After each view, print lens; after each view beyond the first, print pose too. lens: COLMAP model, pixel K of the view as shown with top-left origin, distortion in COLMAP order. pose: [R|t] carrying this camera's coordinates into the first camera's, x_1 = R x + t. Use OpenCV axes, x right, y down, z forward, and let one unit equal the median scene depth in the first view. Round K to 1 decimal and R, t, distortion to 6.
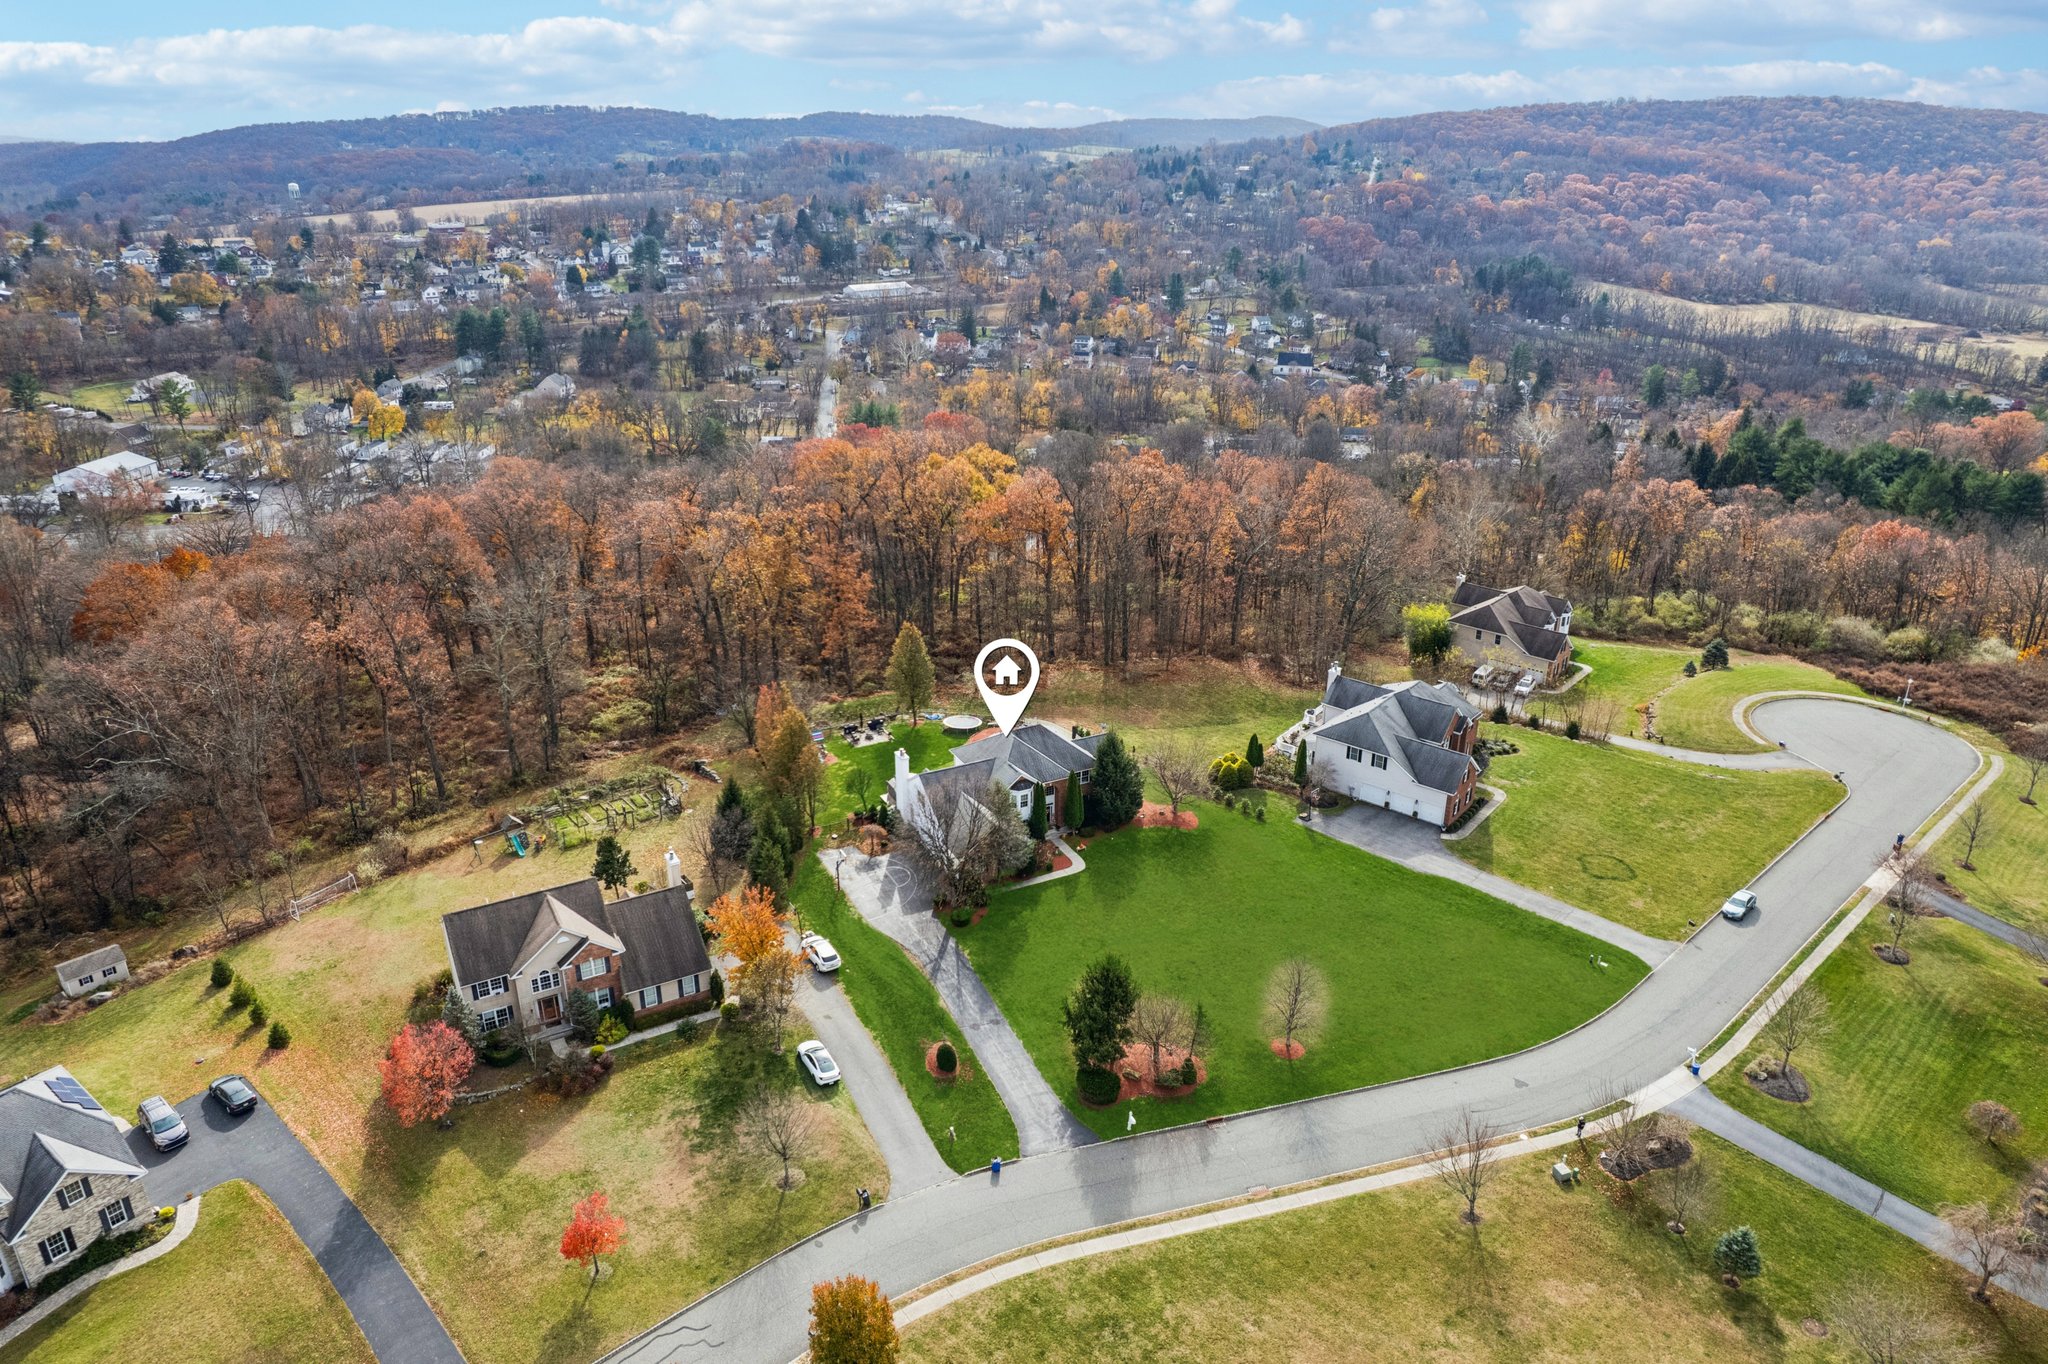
lens RADIAL K [[1310.7, 0, 1024.0], [0, 1310.7, 682.0], [0, 0, 1]] dist [-0.082610, 0.076230]
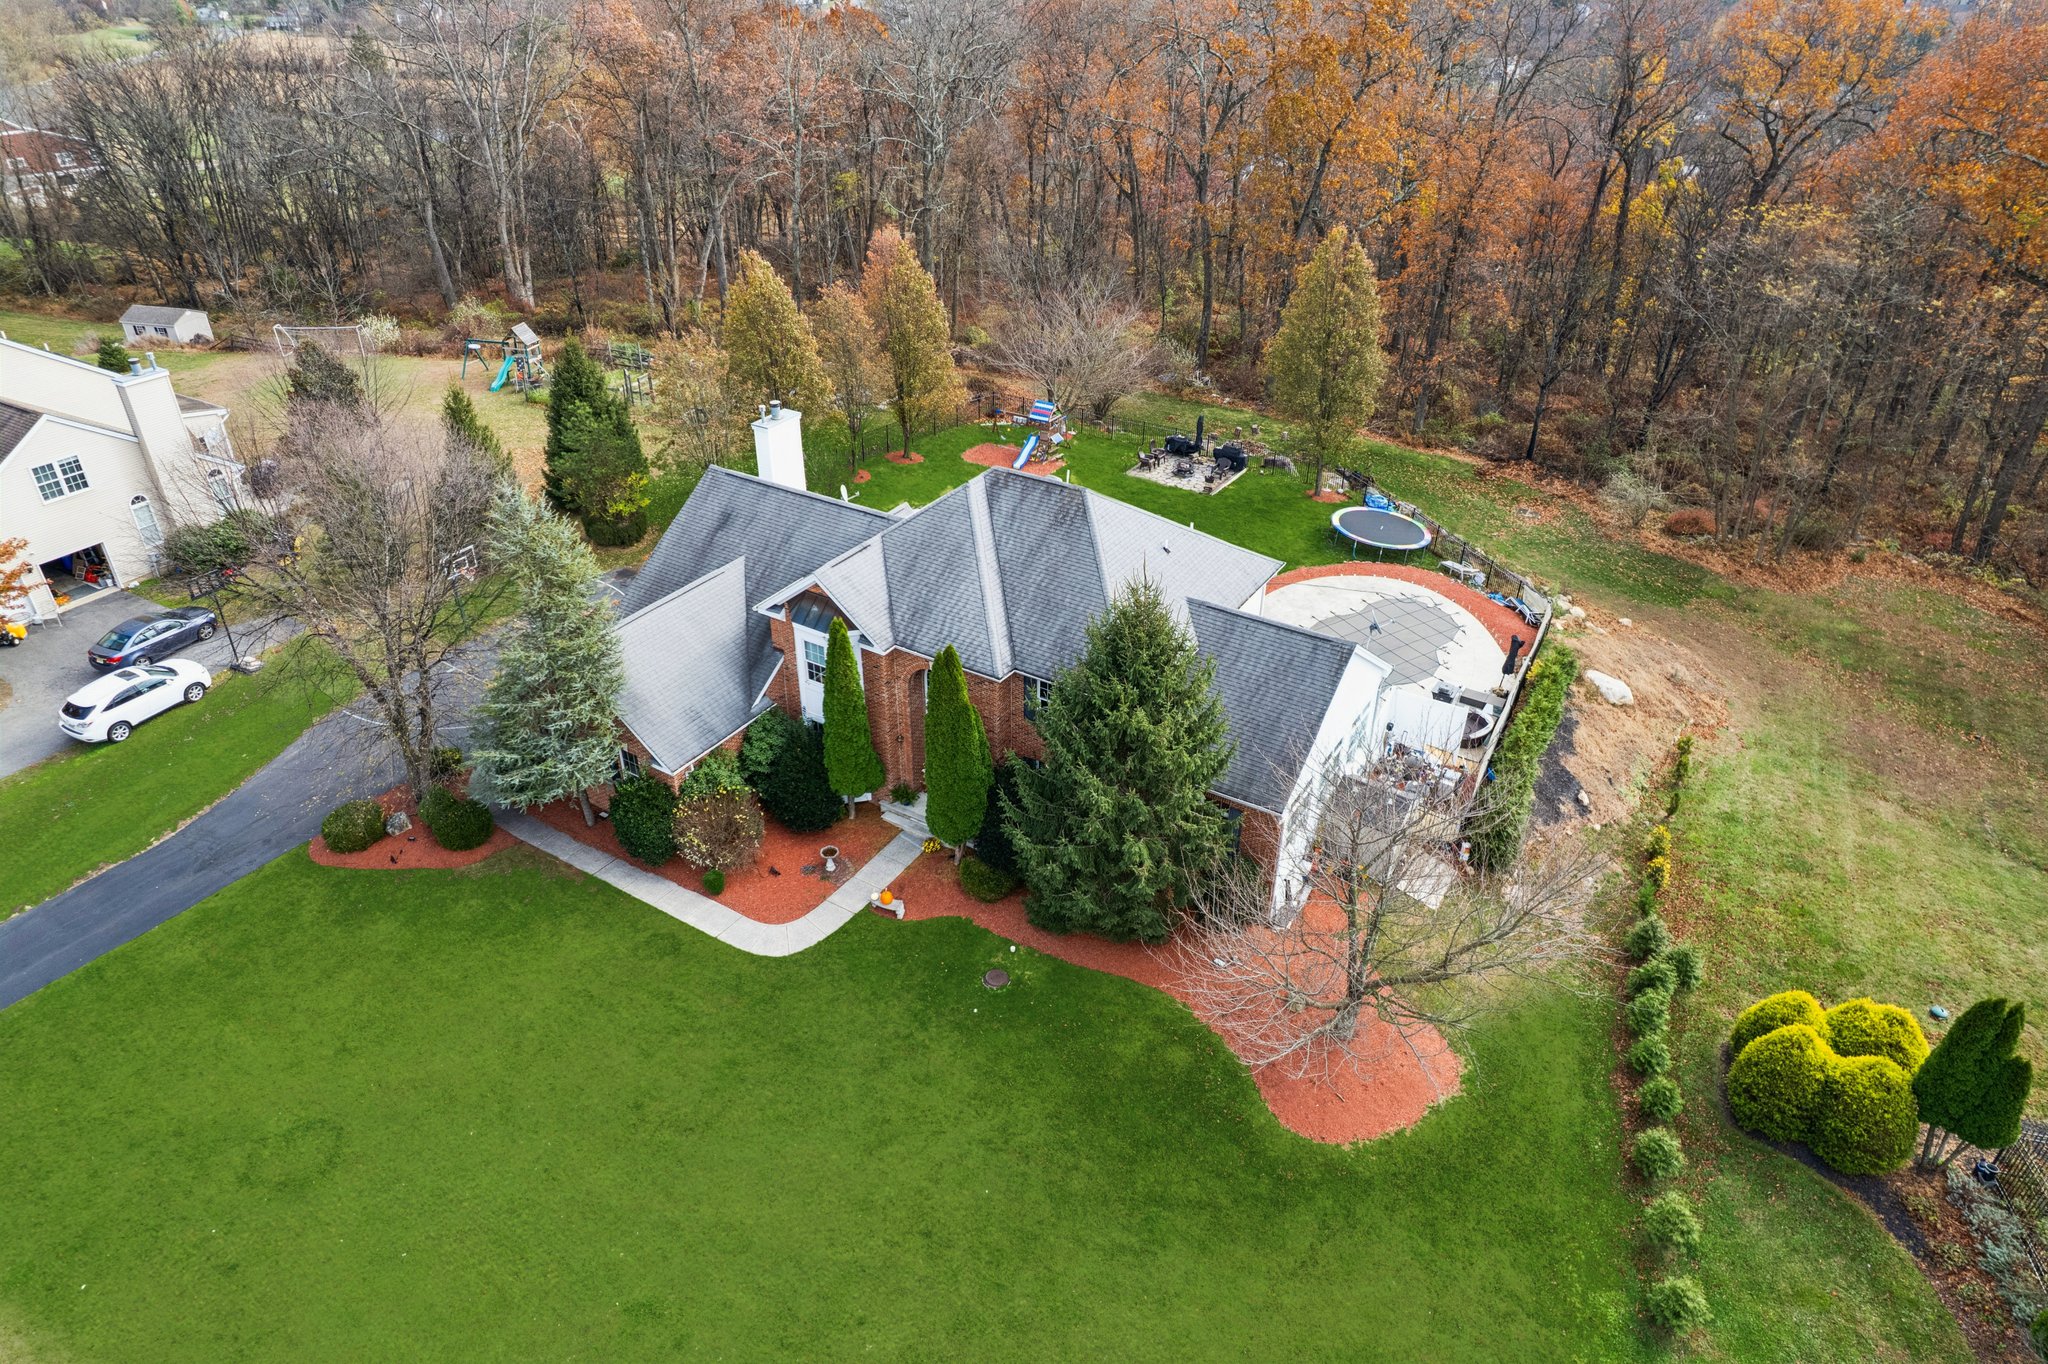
lens RADIAL K [[1310.7, 0, 1024.0], [0, 1310.7, 682.0], [0, 0, 1]] dist [-0.082610, 0.076230]
pose [[0.507978, 0.450061, -0.734441, 0.037444], [-0.334336, 0.888814, 0.313415, -0.002586], [0.793837, 0.086342, 0.601970, 0.126694]]
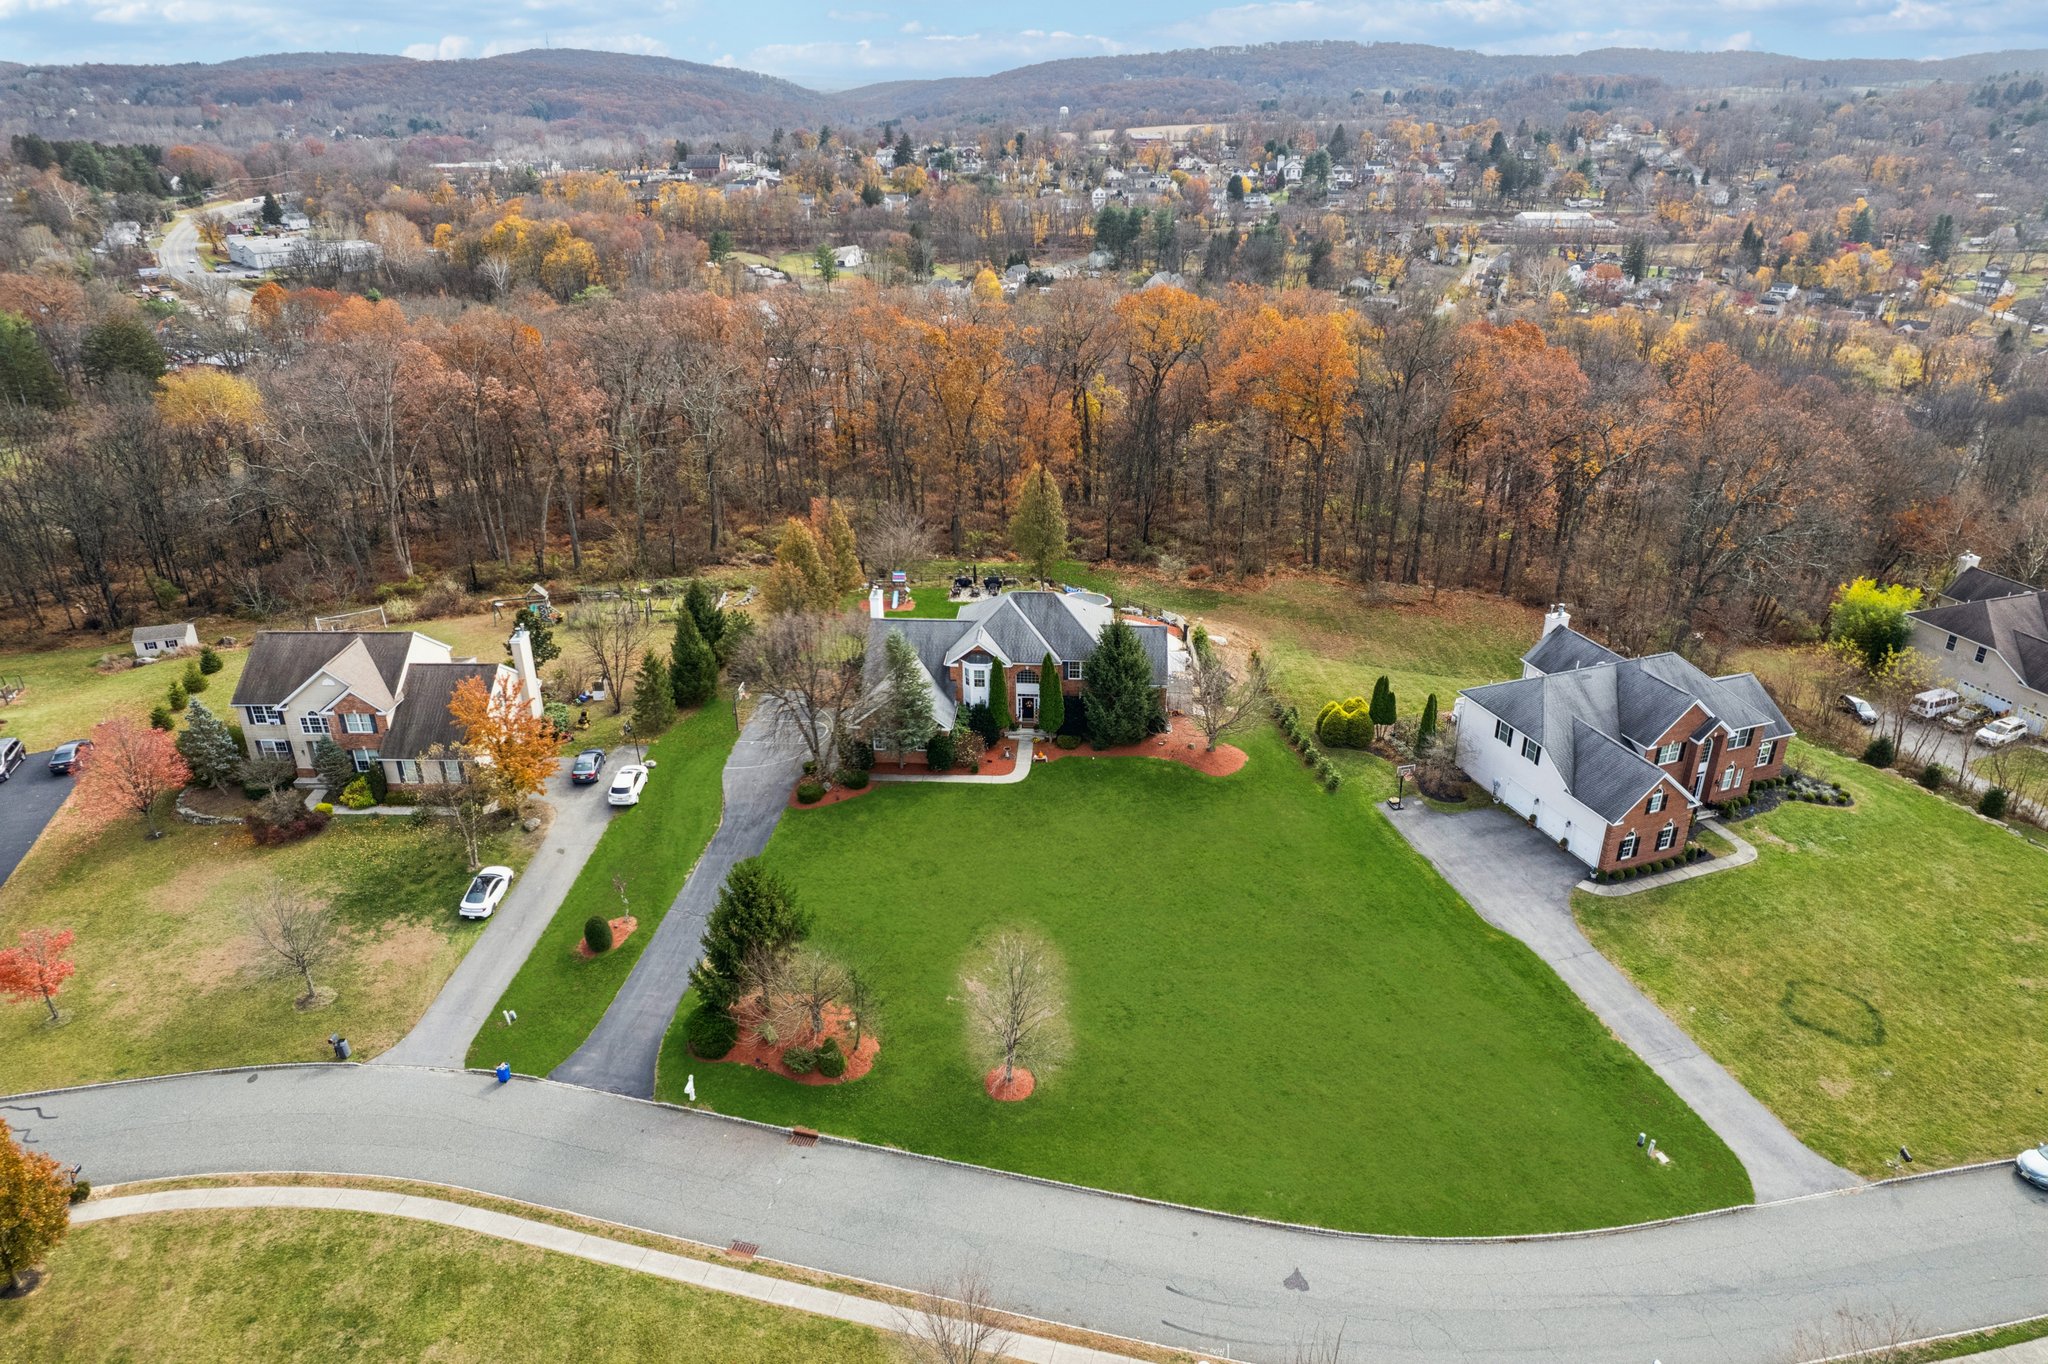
lens RADIAL K [[1307.0, 0, 1033.2], [0, 1307.0, 667.2], [0, 0, 1]] dist [-0.085103, 0.080488]
pose [[0.861924, 0.204279, -0.464065, 0.056409], [-0.189945, 0.978690, 0.078023, 0.002794], [0.470114, 0.020897, 0.882358, 0.050637]]
